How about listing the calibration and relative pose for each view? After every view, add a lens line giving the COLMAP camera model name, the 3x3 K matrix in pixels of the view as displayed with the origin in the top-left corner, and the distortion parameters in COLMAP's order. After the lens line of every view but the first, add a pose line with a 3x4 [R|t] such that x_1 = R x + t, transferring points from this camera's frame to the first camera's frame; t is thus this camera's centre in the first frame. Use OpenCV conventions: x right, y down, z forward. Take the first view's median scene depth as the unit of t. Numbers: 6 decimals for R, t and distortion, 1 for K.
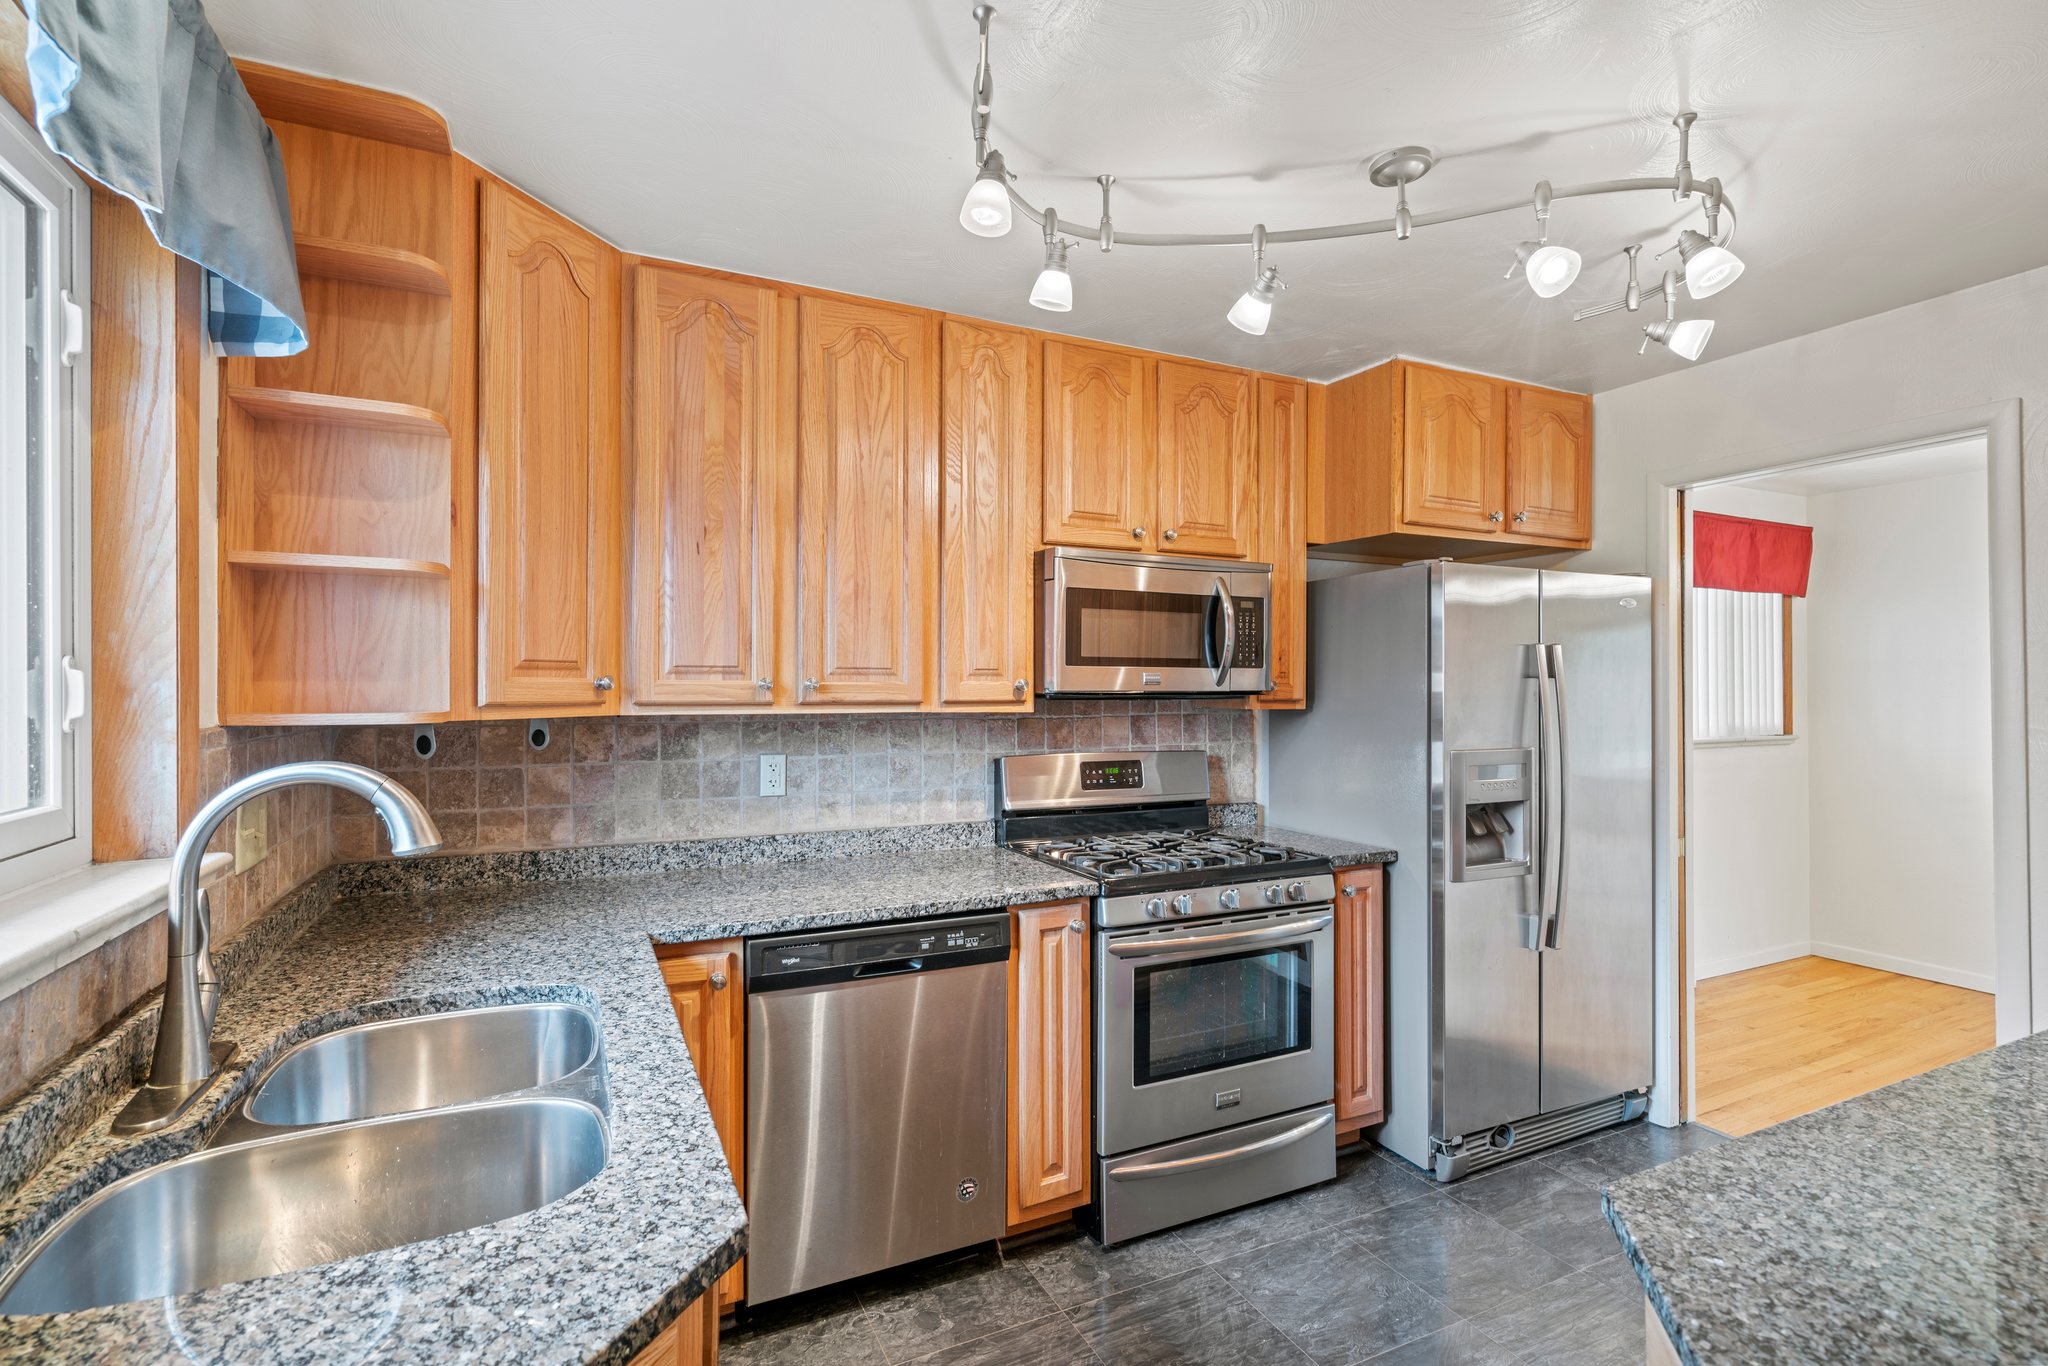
lens RADIAL K [[936.1, 0, 1021.2], [0, 936.1, 683.2], [0, 0, 1]] dist [-0.010126, 0.003743]
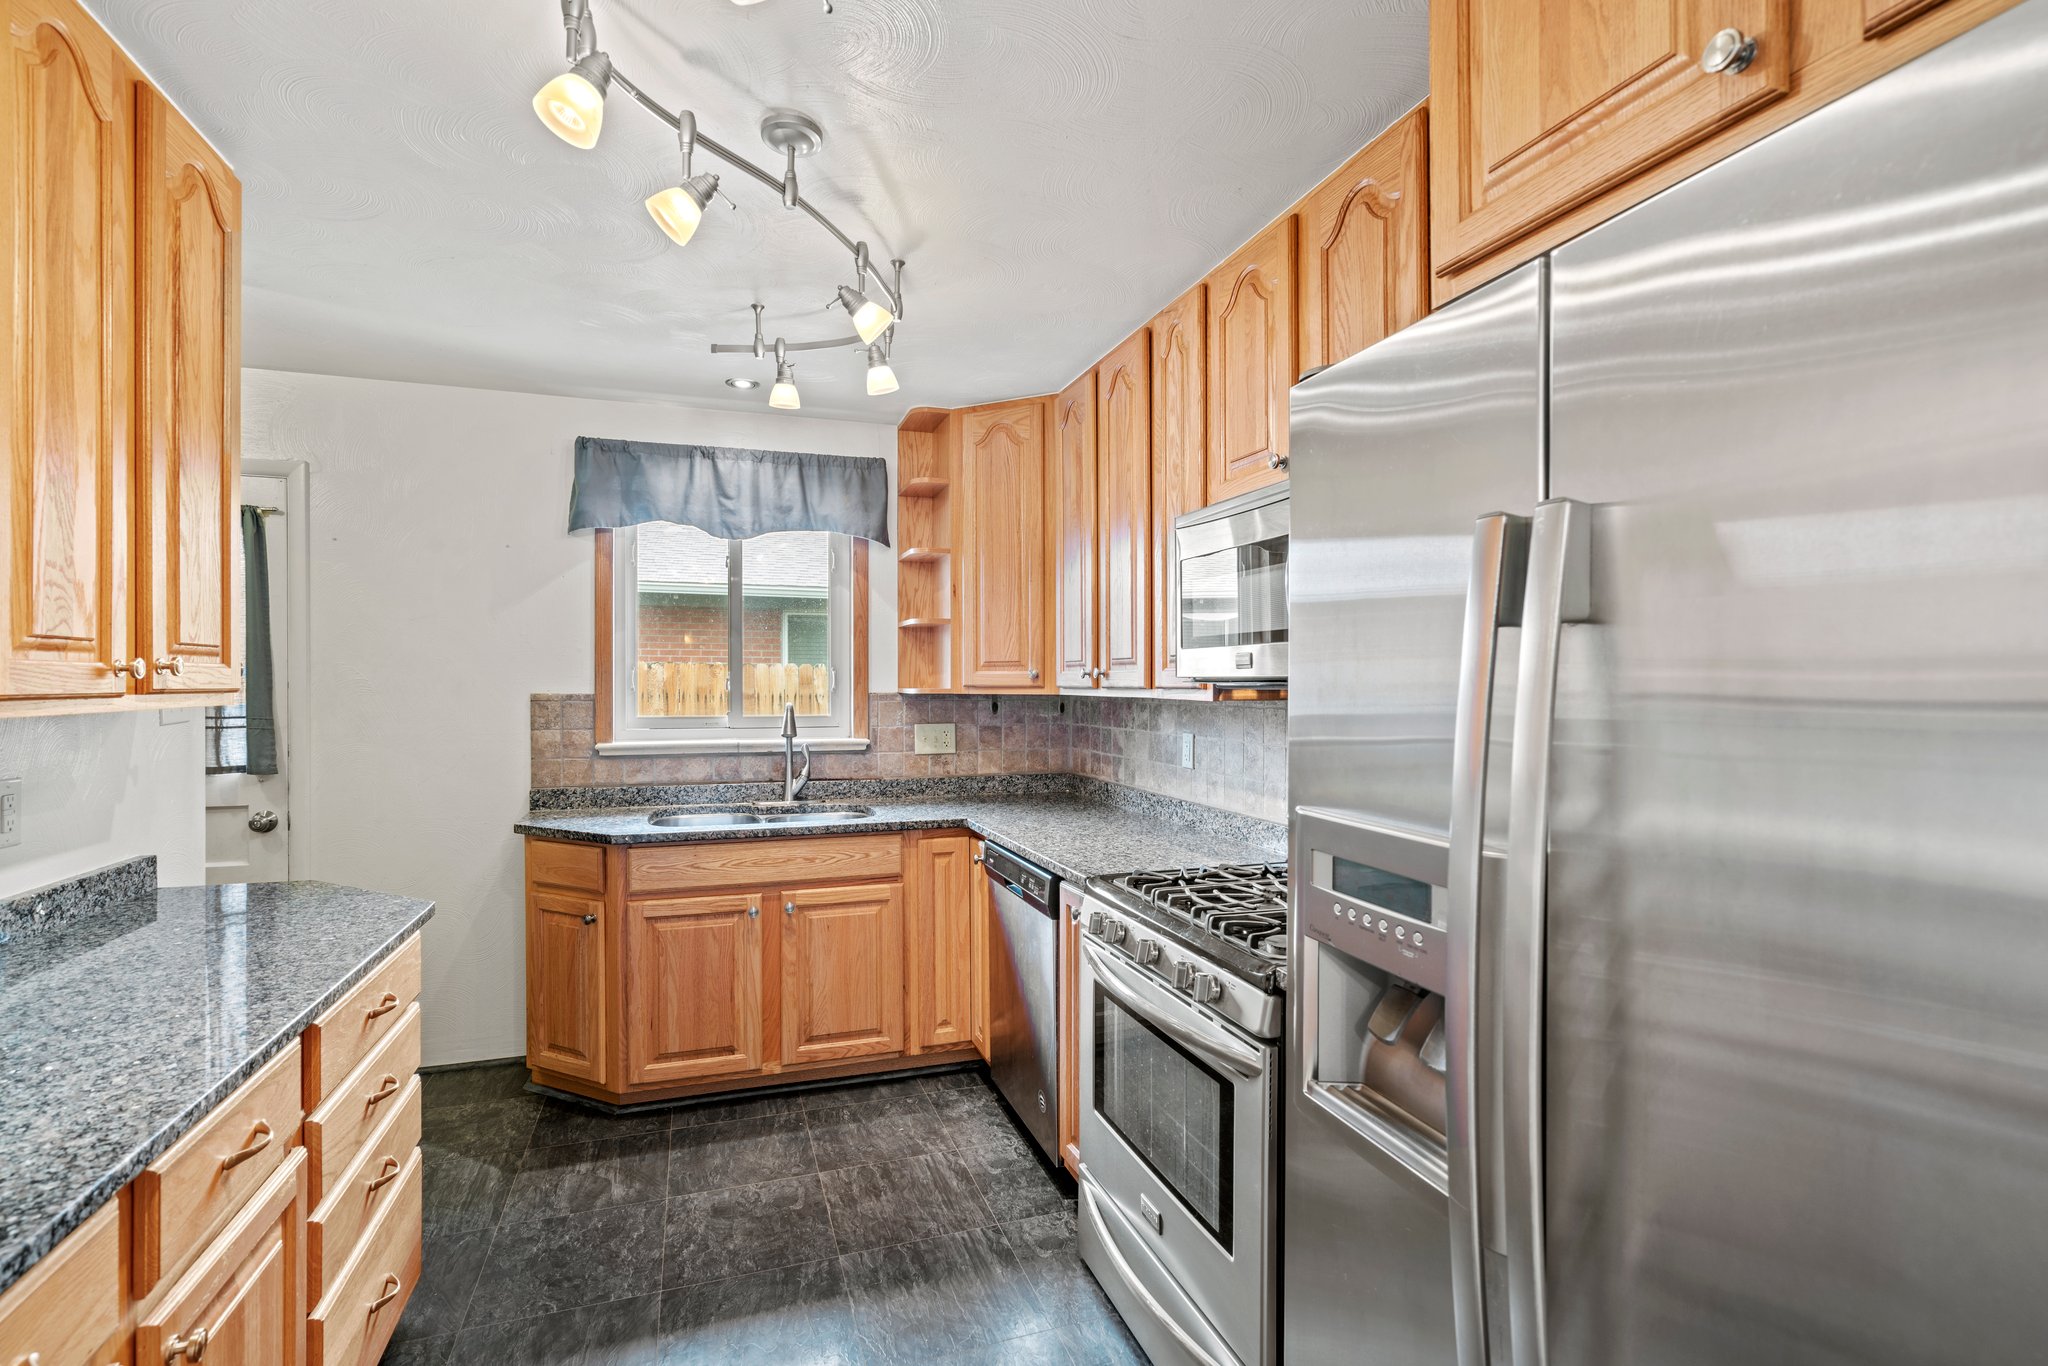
lens RADIAL K [[936.1, 0, 1021.1], [0, 936.1, 682.7], [0, 0, 1]] dist [-0.010126, 0.003743]
pose [[-0.116632, -0.000371, -0.993175, 0.974184], [0.000416, 1.000000, -0.000422, 0.013518], [0.993175, -0.000462, -0.116632, 0.968904]]
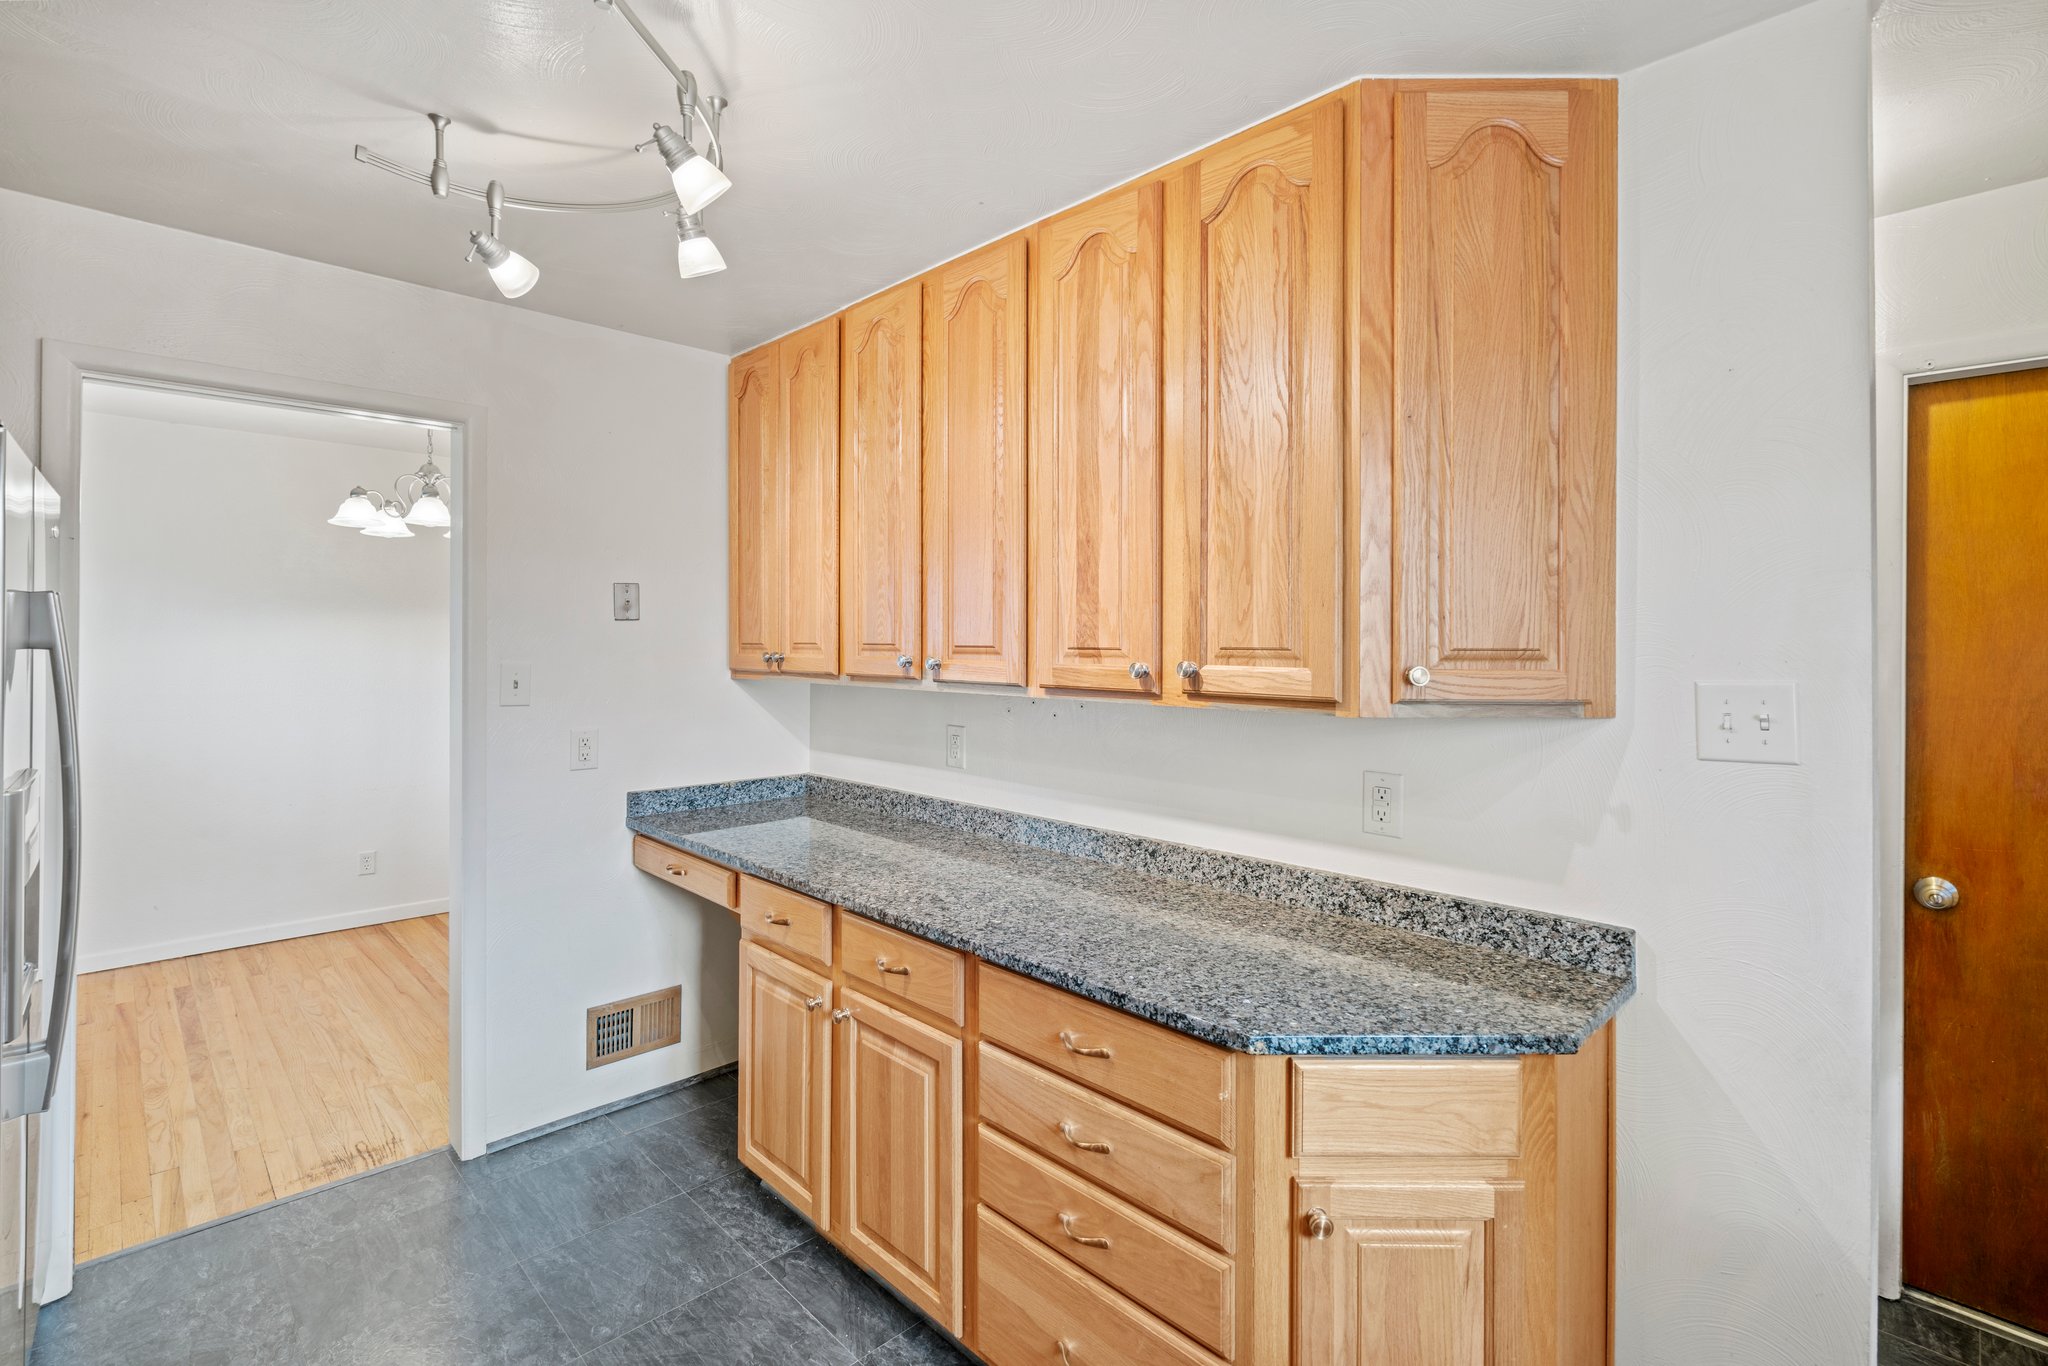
lens RADIAL K [[936.1, 0, 1019.2], [0, 936.1, 635.2], [0, 0, 1]] dist [-0.010126, 0.003743]
pose [[-0.318948, 0.002661, 0.947768, -0.197955], [-0.005946, 0.999971, -0.004809, -0.018980], [-0.947753, -0.007169, -0.318923, 0.669779]]
